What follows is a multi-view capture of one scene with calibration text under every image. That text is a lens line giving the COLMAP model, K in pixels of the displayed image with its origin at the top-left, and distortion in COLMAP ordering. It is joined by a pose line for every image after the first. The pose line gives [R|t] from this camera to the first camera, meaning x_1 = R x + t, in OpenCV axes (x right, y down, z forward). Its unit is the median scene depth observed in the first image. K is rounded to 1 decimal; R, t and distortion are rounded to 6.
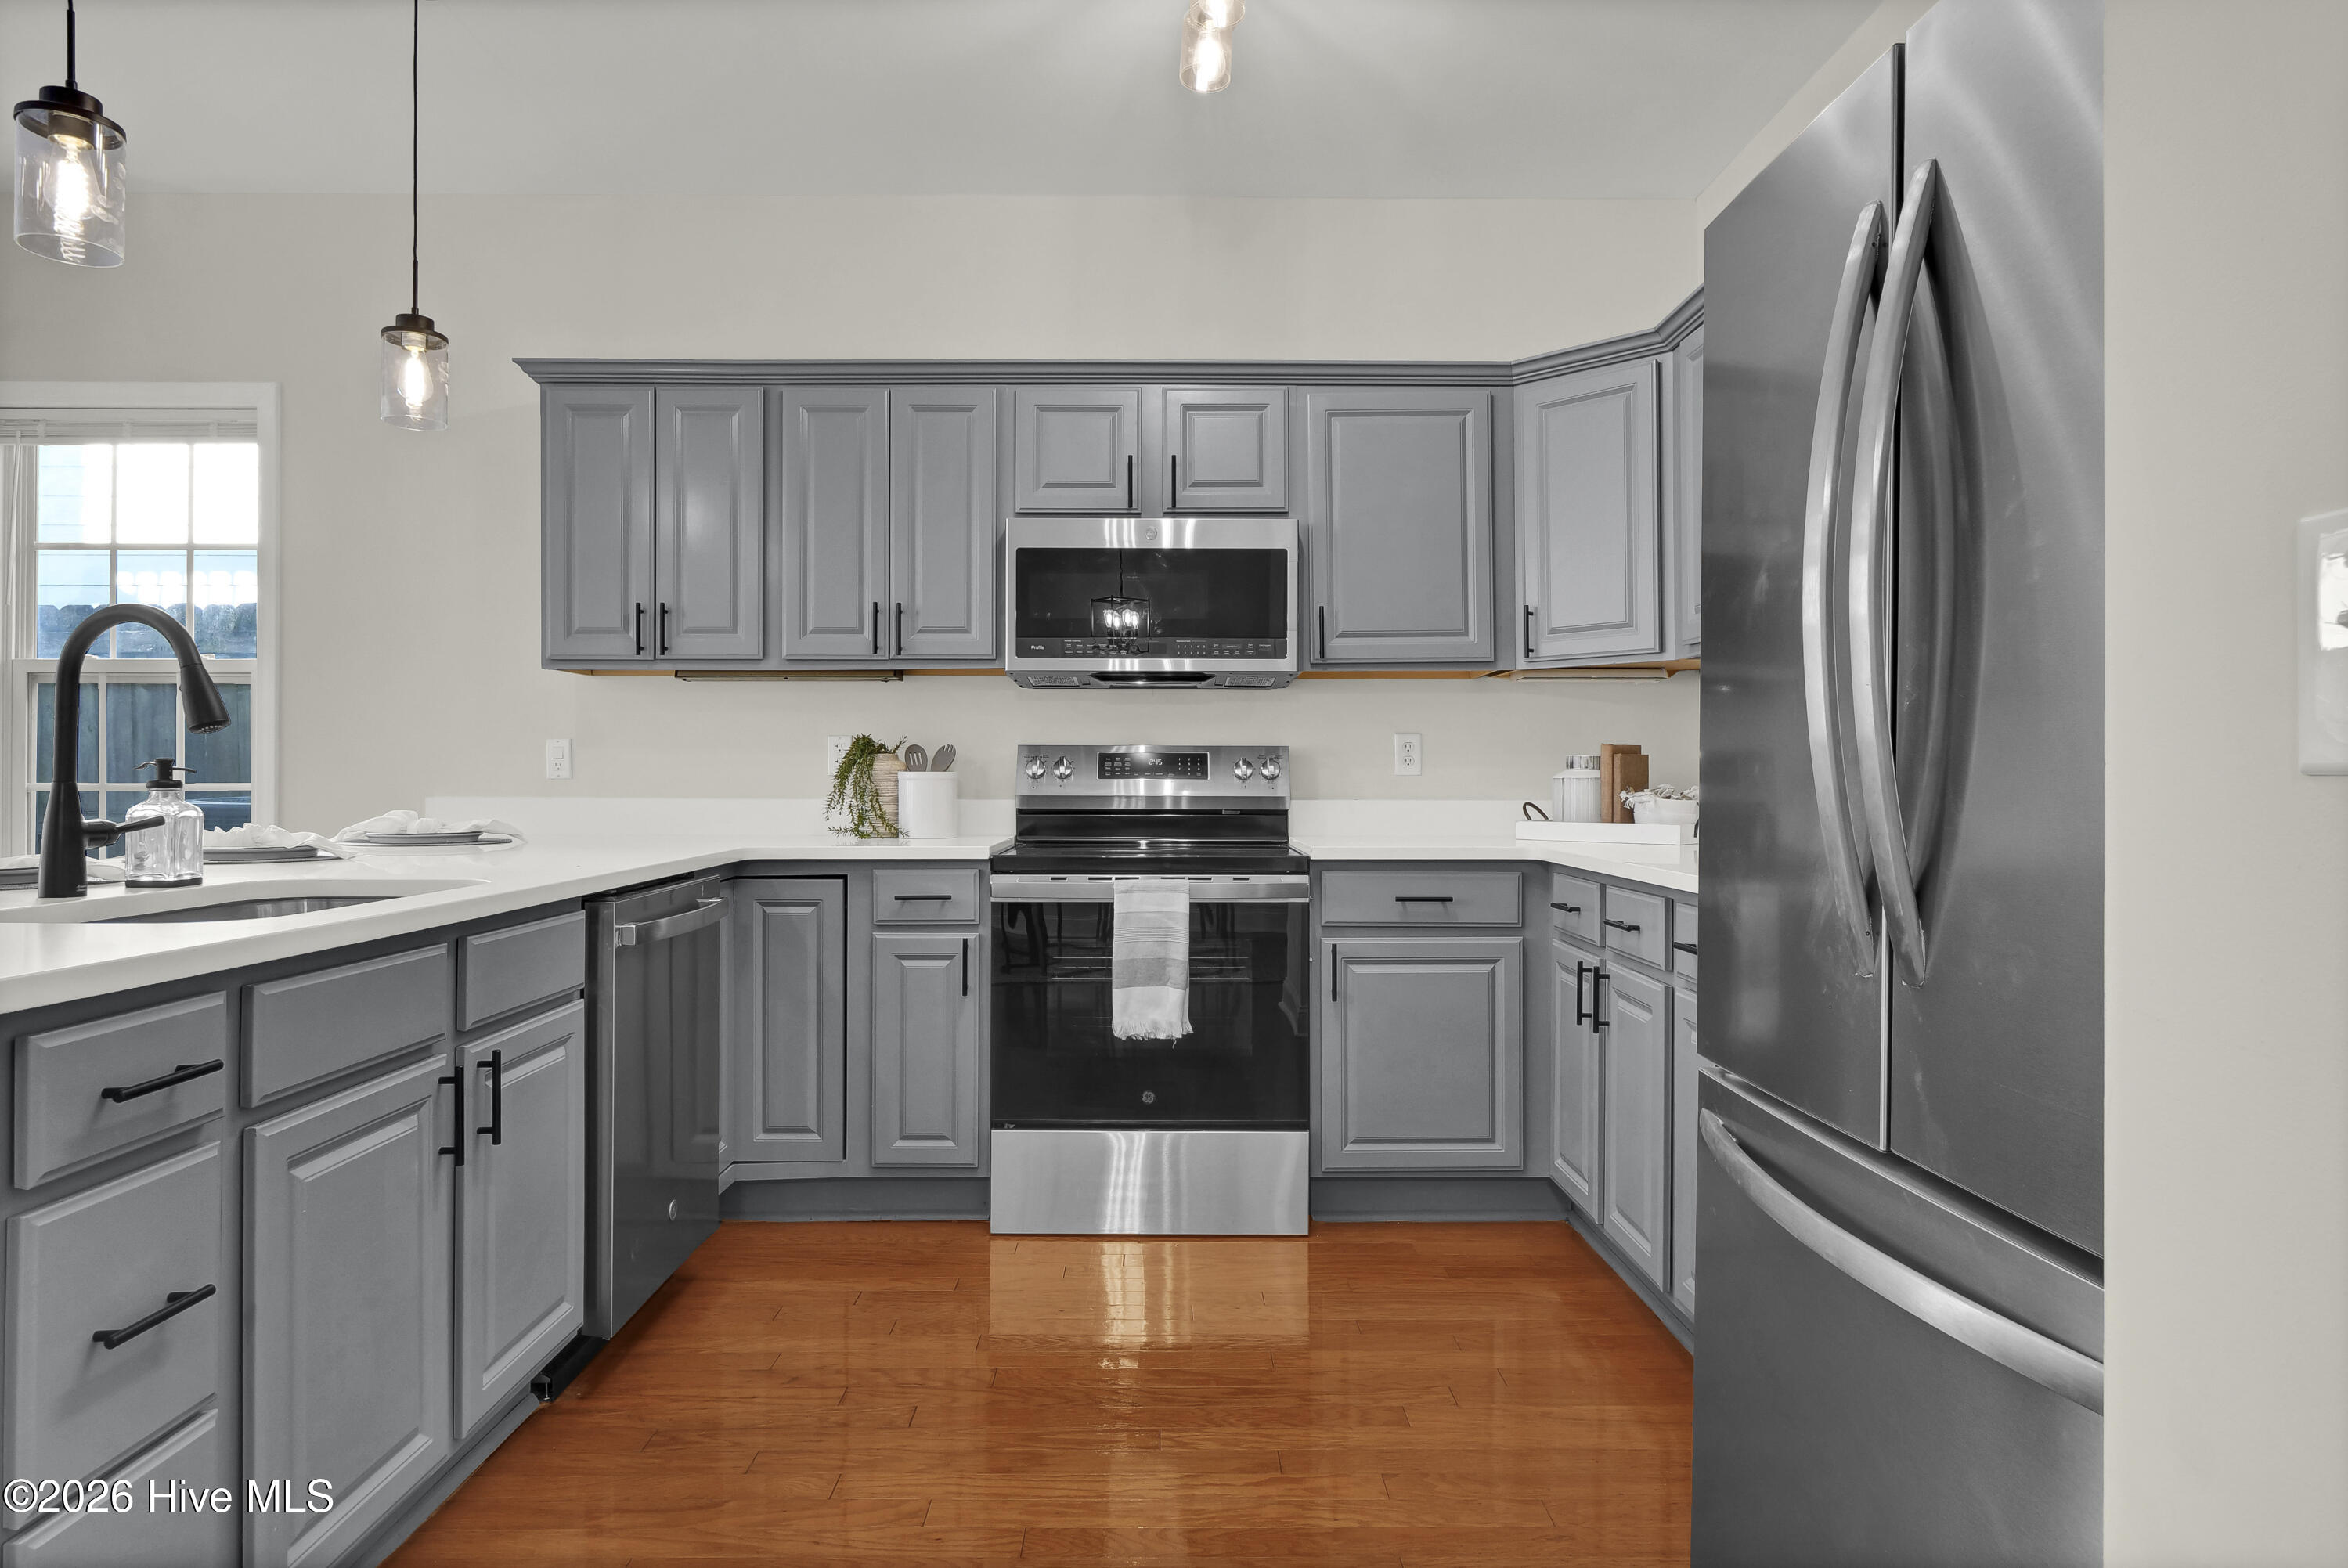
lens RADIAL K [[1396.3, 0, 1174.0], [0, 1396.3, 784.0], [0, 0, 1]] dist [-0.000908, -0.000078]
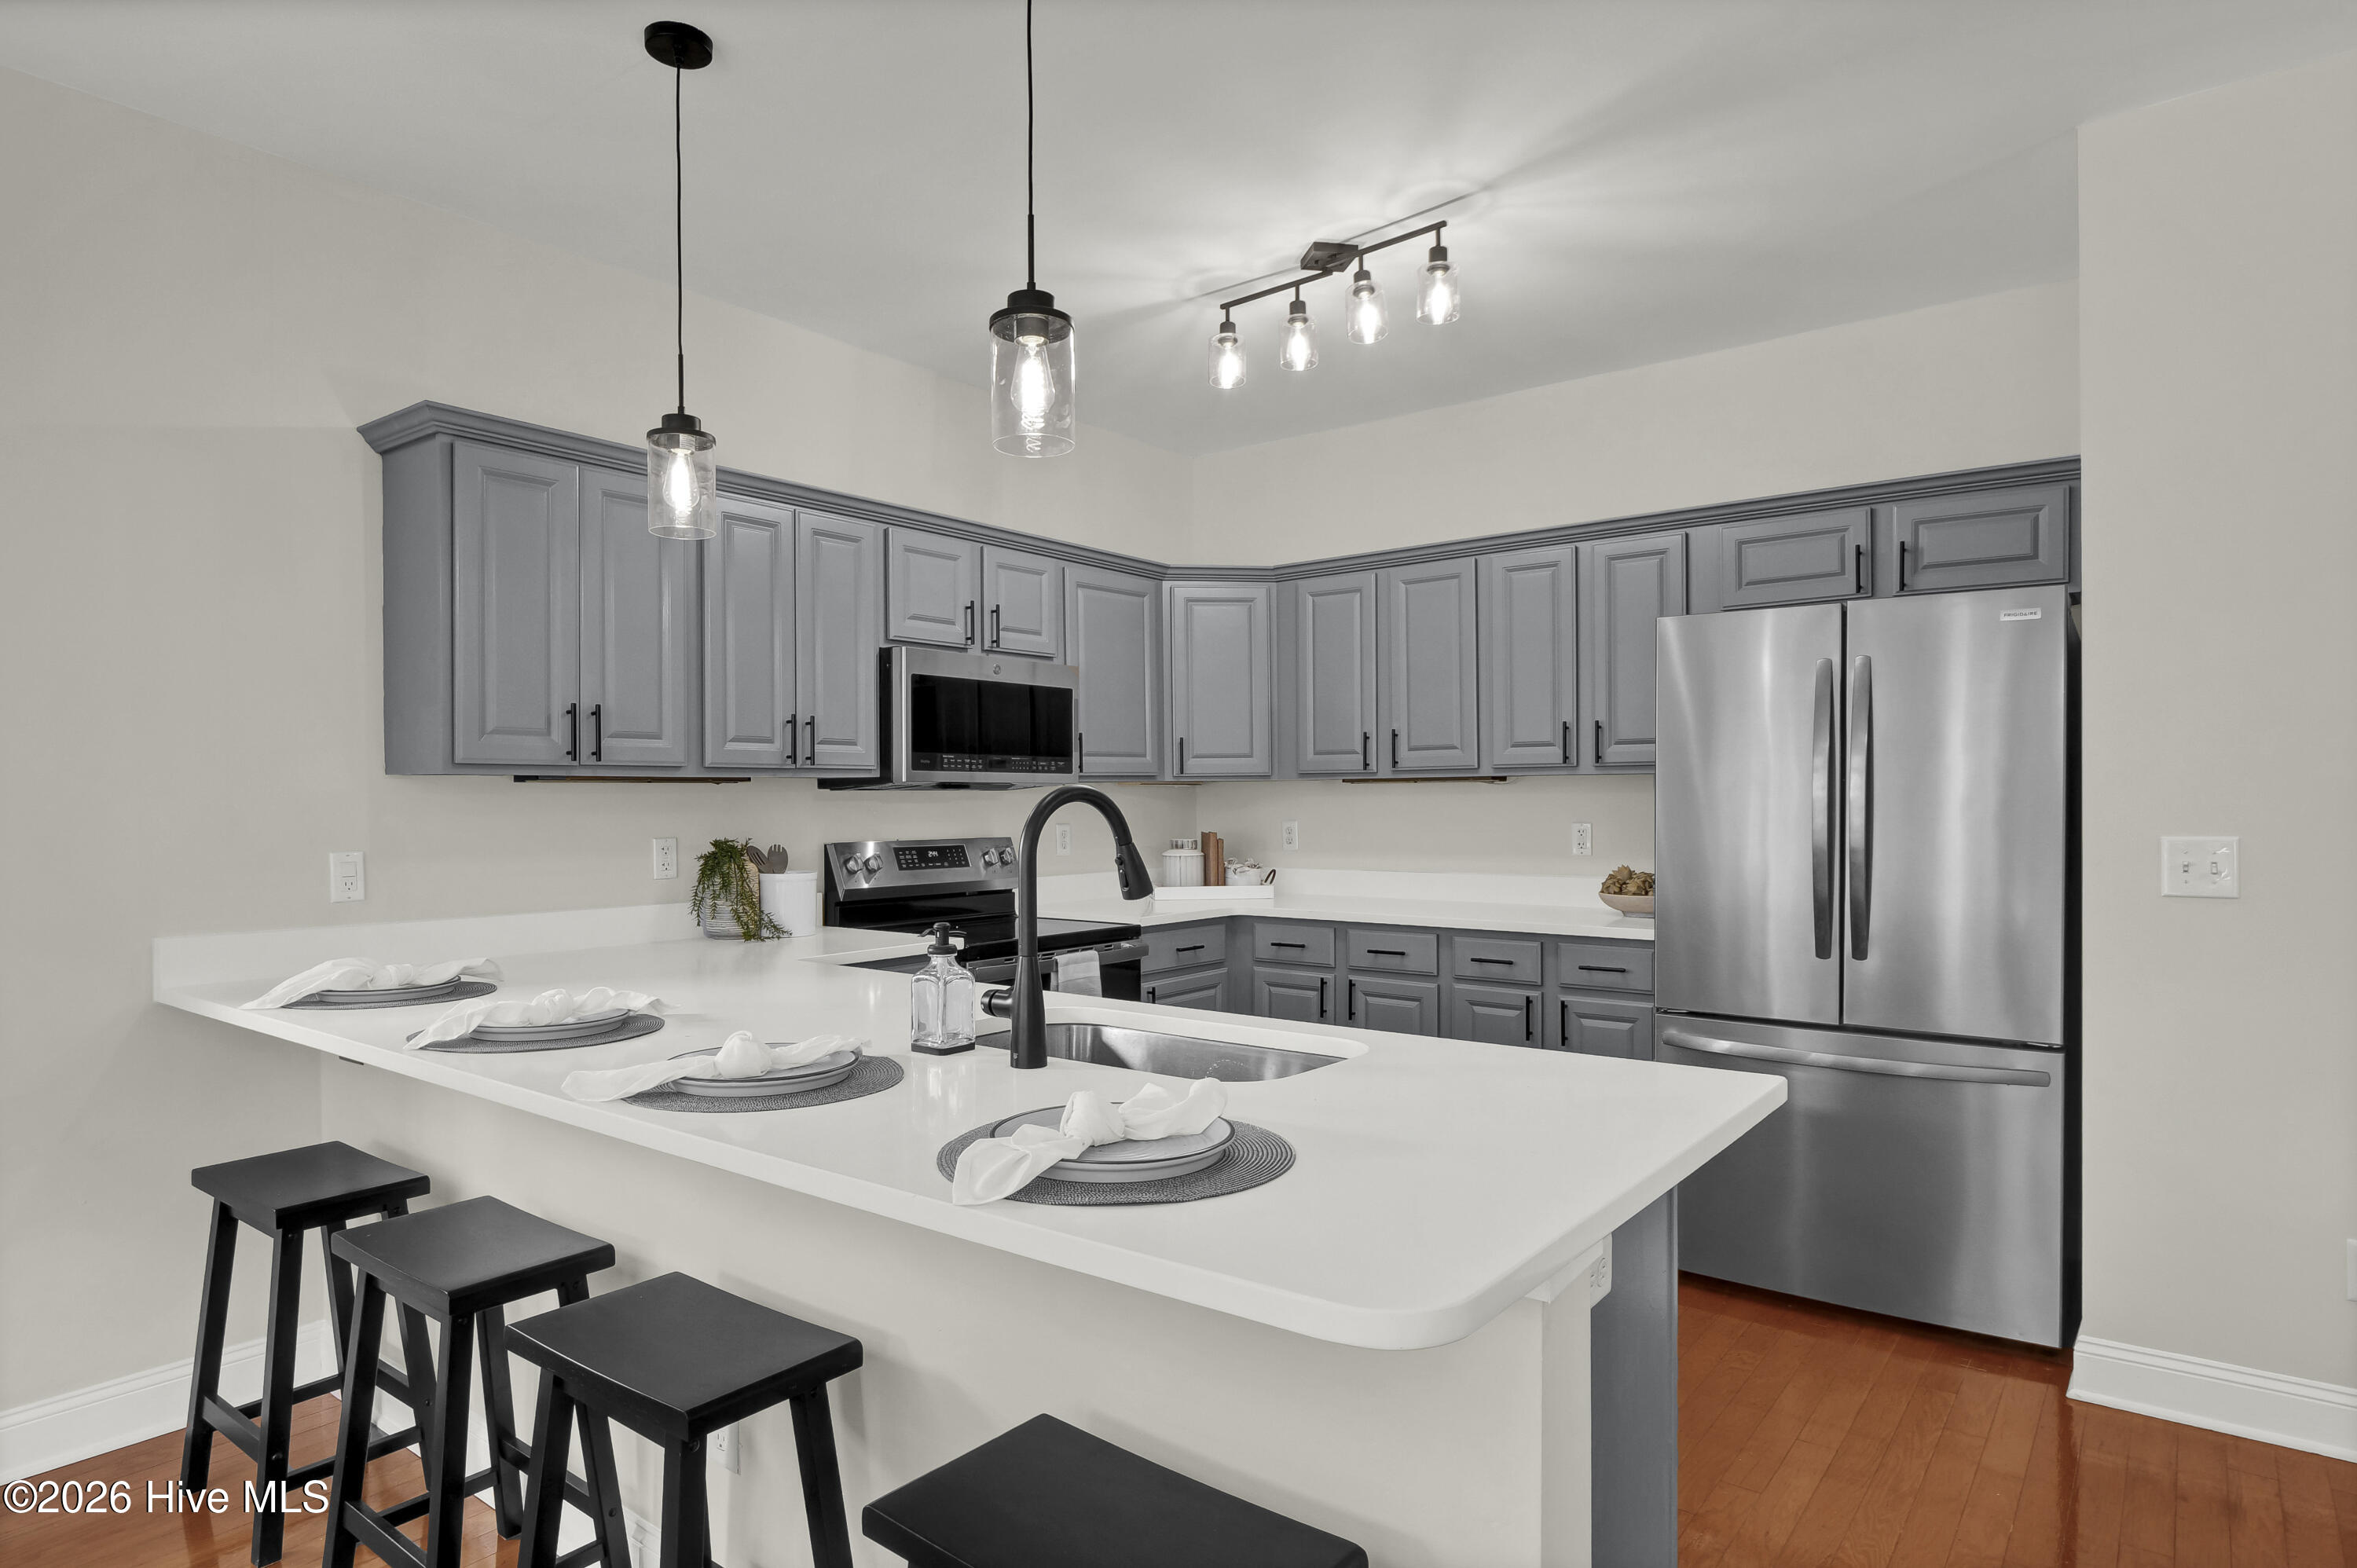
lens RADIAL K [[1314.3, 0, 1178.1], [0, 1314.3, 807.4], [0, 0, 1]] dist [-0.002407, -0.000626]
pose [[0.620403, -0.010189, 0.784217, -0.807405], [0.008857, 0.999943, 0.005985, -0.063949], [-0.784233, 0.003232, 0.620457, 0.166989]]
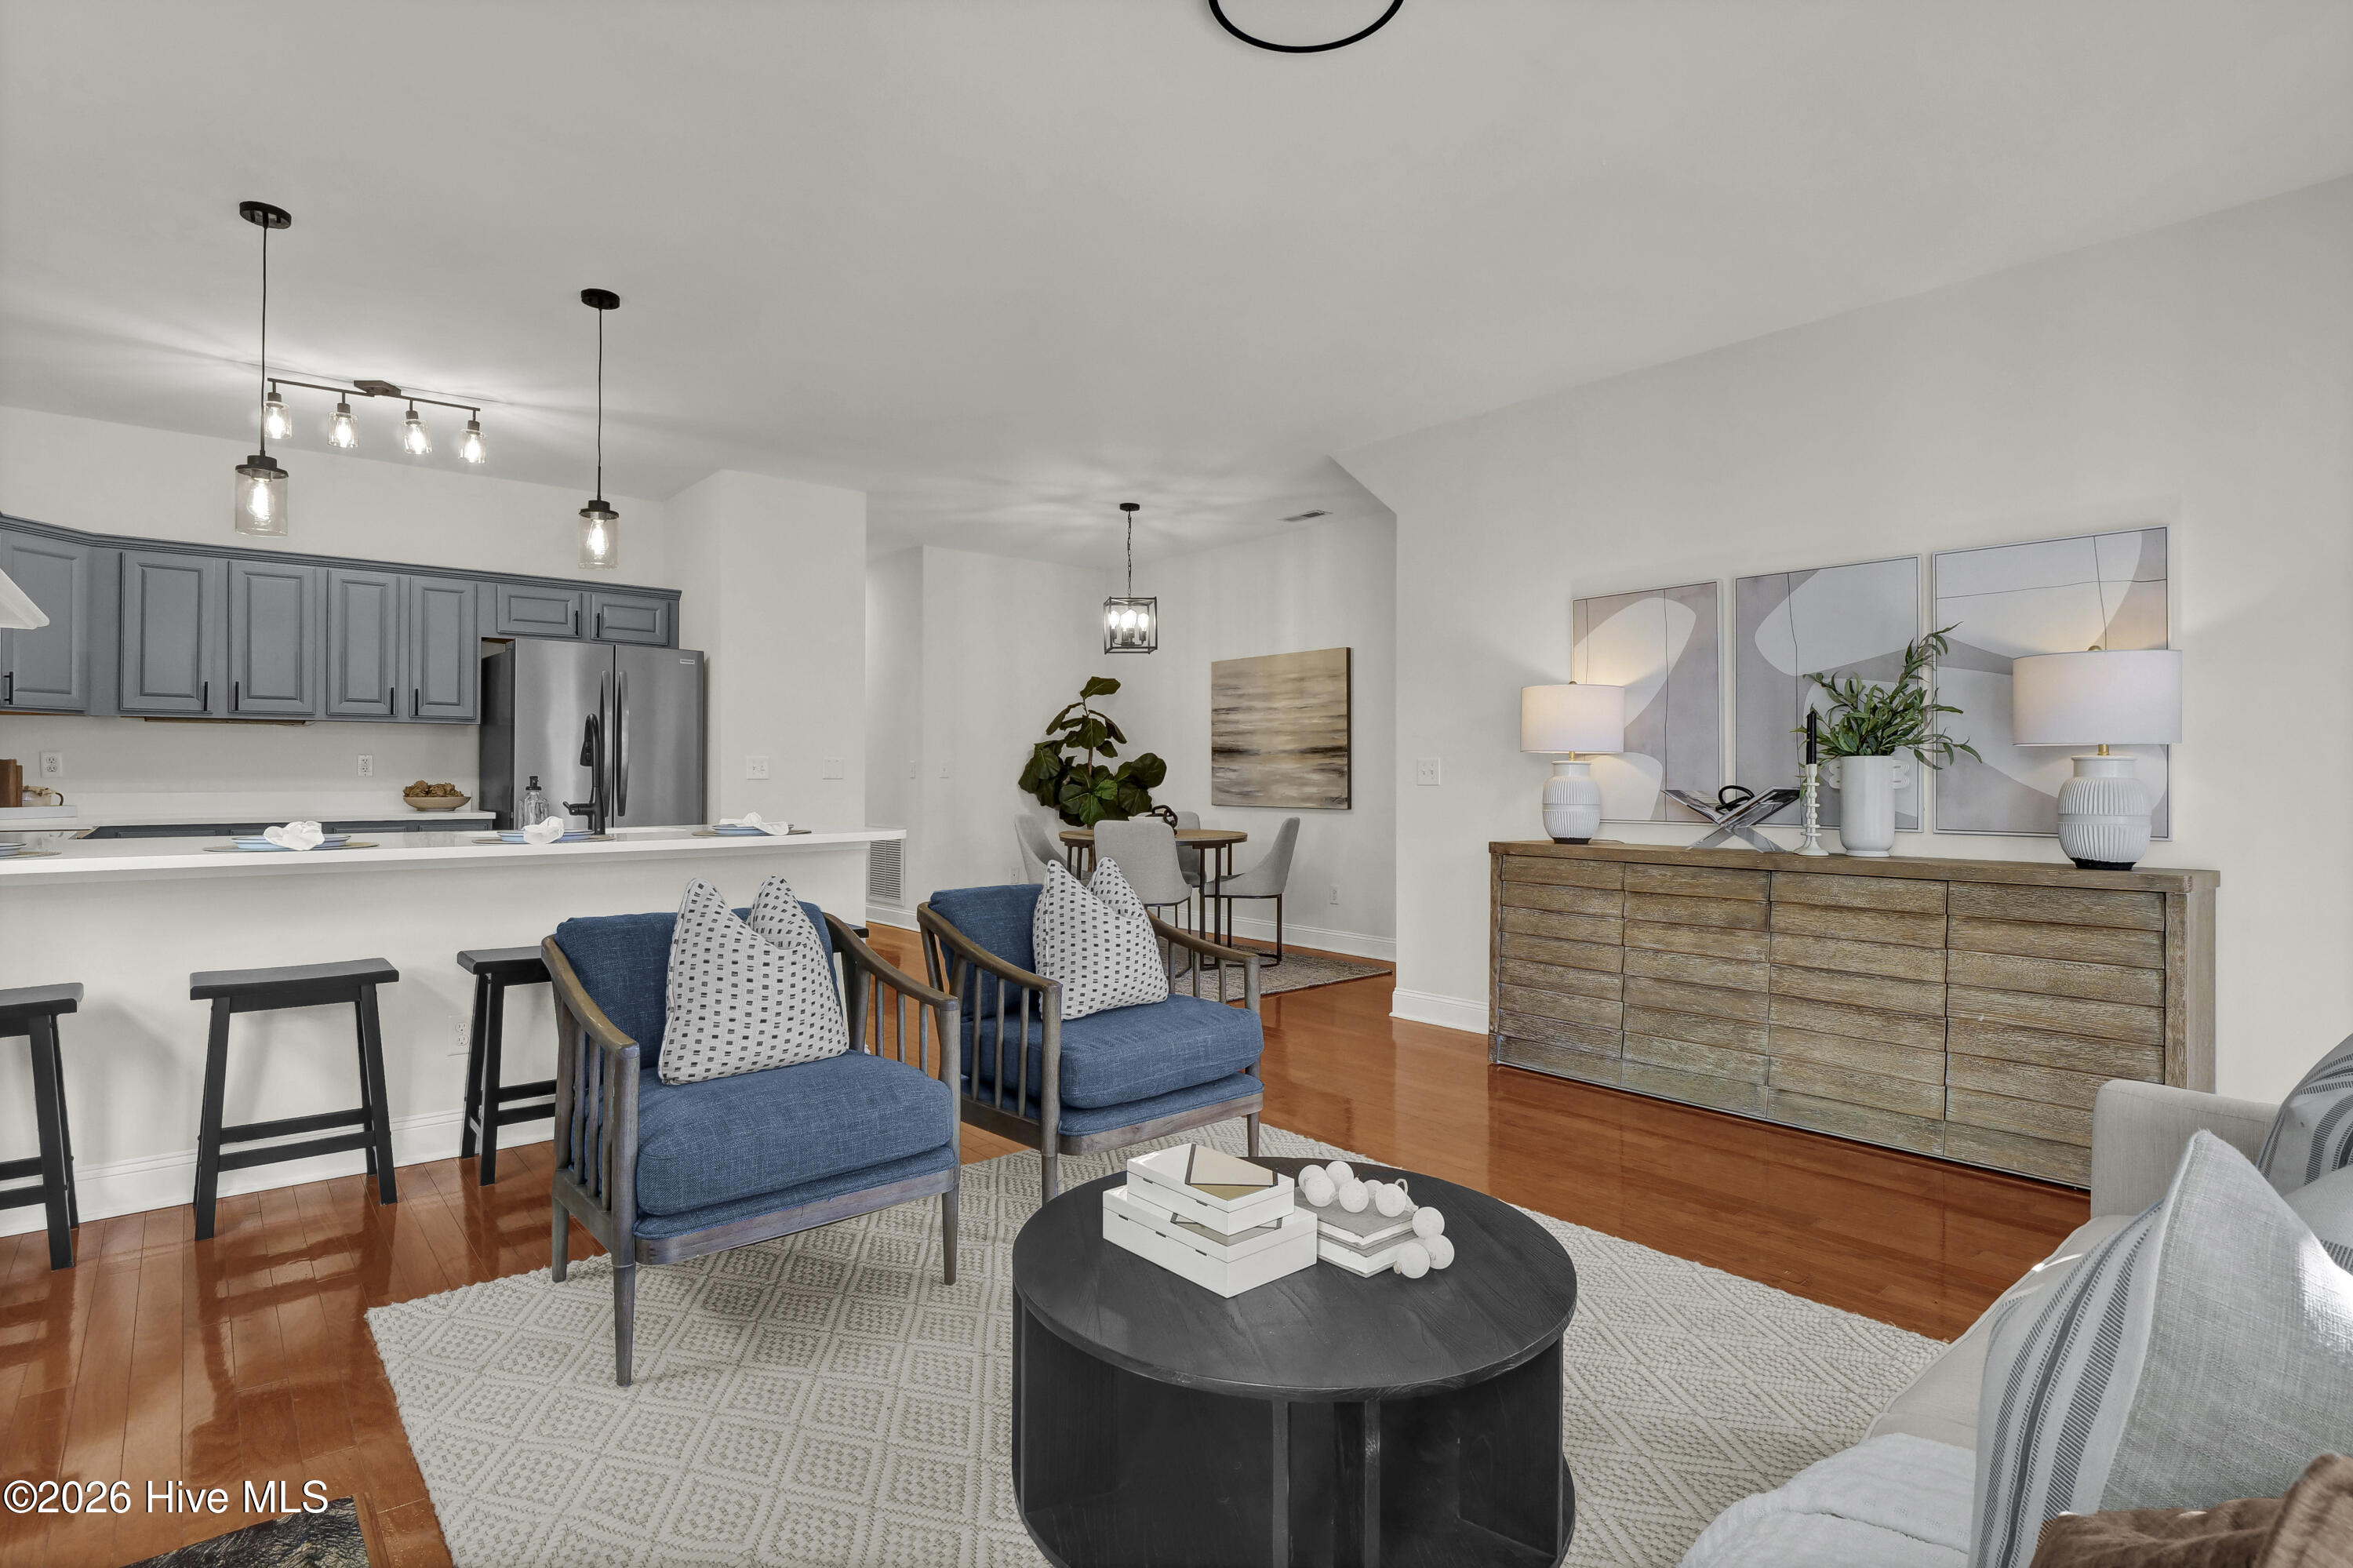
lens RADIAL K [[1182.3, 0, 1171.8], [0, 1182.3, 768.0], [0, 0, 1]] dist [0.001056, 0.000150]
pose [[-0.640727, -0.002499, 0.767765, -1.608871], [-0.003175, 0.999995, 0.000605, -0.024473], [-0.767763, -0.002050, -0.640731, 0.834272]]
